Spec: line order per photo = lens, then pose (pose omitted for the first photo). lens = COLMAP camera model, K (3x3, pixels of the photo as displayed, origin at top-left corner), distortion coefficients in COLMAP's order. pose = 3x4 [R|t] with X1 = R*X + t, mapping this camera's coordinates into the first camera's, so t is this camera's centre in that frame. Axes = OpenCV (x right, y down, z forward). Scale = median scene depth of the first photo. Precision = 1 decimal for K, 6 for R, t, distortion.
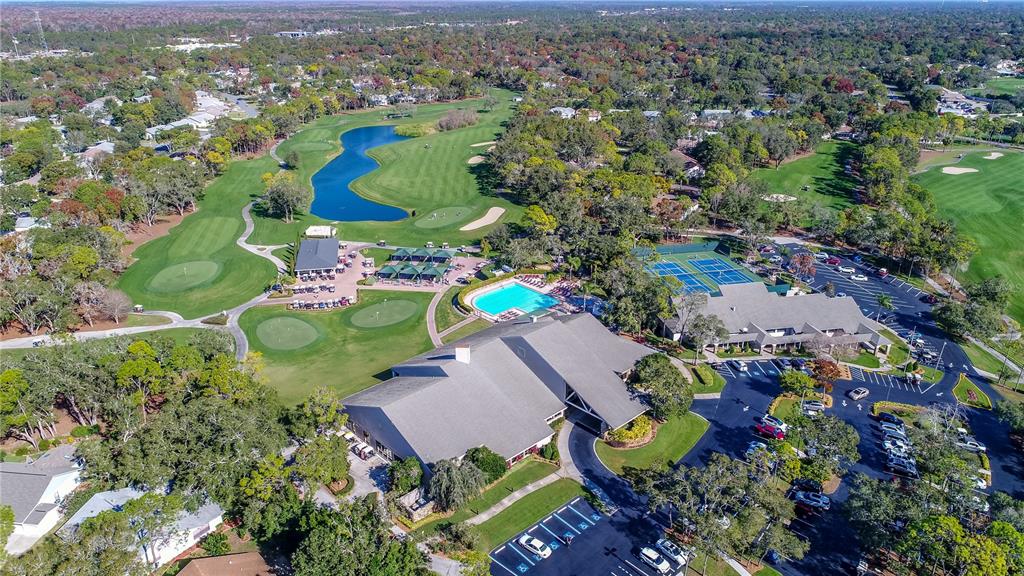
lens RADIAL K [[662.7, 0, 512.0], [0, 662.7, 288.0], [0, 0, 1]] dist [0.001587, 0.001202]
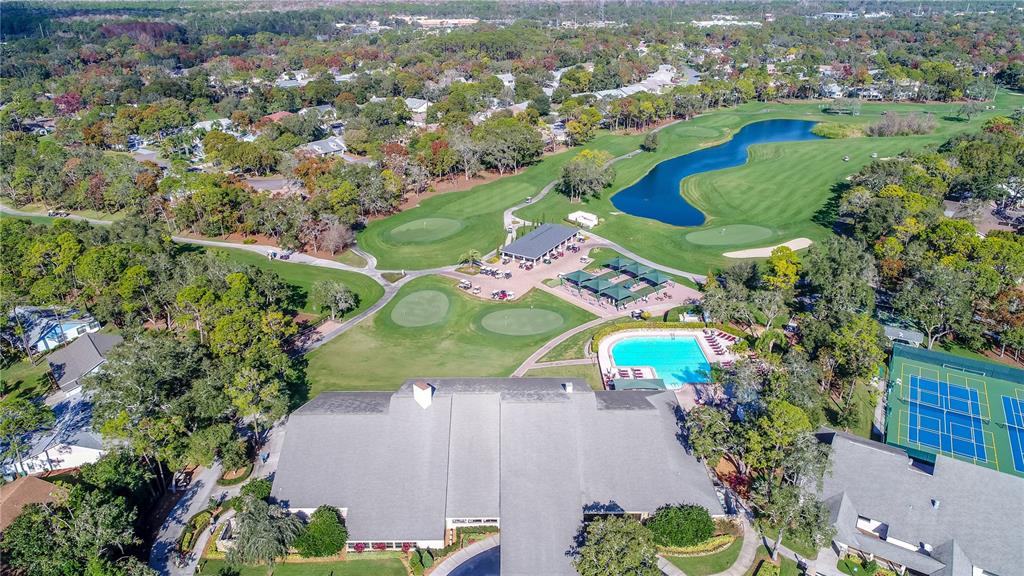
lens RADIAL K [[662.7, 0, 512.0], [0, 662.7, 288.0], [0, 0, 1]] dist [0.001587, 0.001202]
pose [[0.750510, 0.284027, -0.596710, 0.283559], [-0.267702, 0.956195, 0.118437, -0.095091], [0.604211, 0.070852, 0.793668, 0.251859]]
